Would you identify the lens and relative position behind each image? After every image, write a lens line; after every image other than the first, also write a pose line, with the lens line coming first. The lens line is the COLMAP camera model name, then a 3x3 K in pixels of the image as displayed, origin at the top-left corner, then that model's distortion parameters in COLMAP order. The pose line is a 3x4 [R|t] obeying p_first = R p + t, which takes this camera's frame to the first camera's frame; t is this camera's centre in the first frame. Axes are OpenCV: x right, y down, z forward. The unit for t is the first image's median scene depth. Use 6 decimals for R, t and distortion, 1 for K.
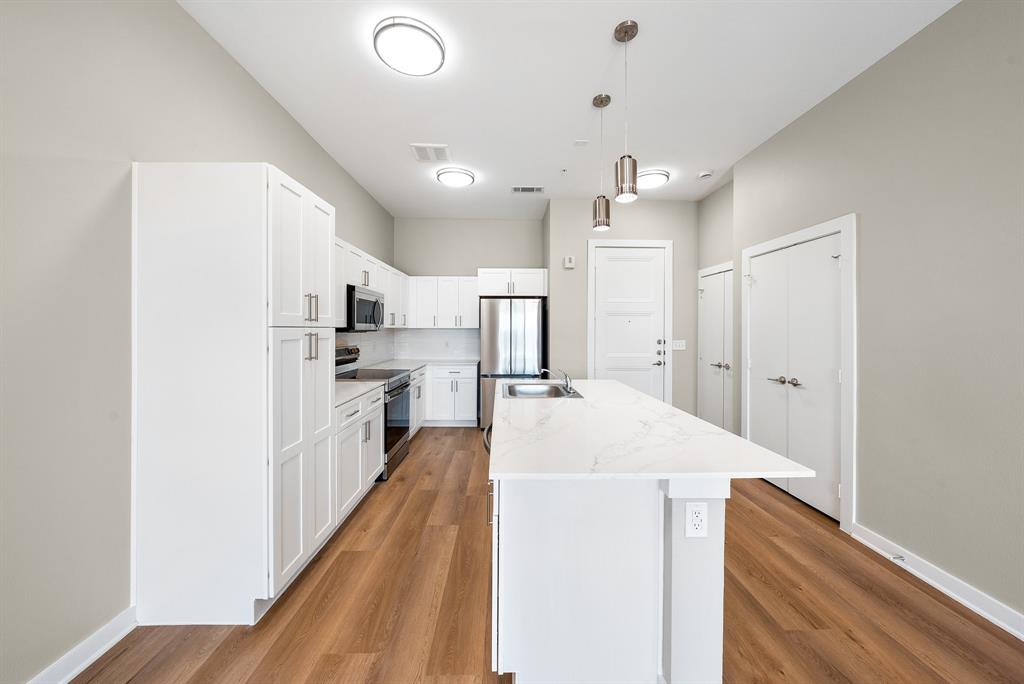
lens RADIAL K [[352.6, 0, 523.4], [0, 352.6, 328.9], [0, 0, 1]] dist [-0.000698, -0.000015]
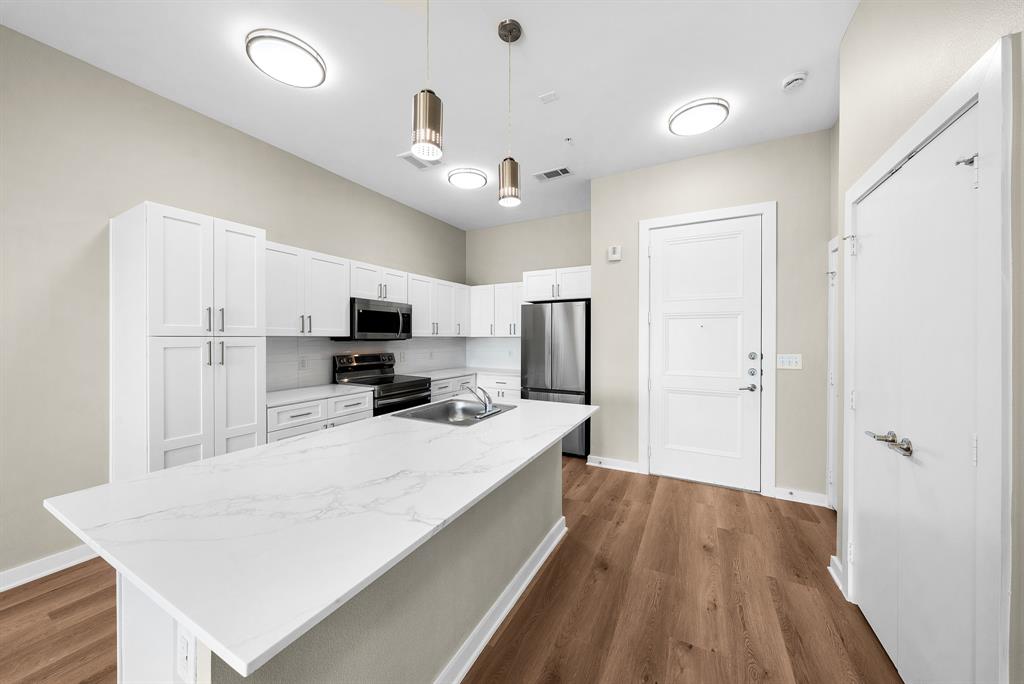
lens RADIAL K [[352.6, 0, 512.8], [0, 352.6, 339.8], [0, 0, 1]] dist [-0.000698, -0.000015]
pose [[0.870054, 0.000322, -0.492957, 0.320763], [0.002956, 0.999978, 0.005870, 0.000860], [0.492948, -0.006565, 0.870034, 0.189942]]
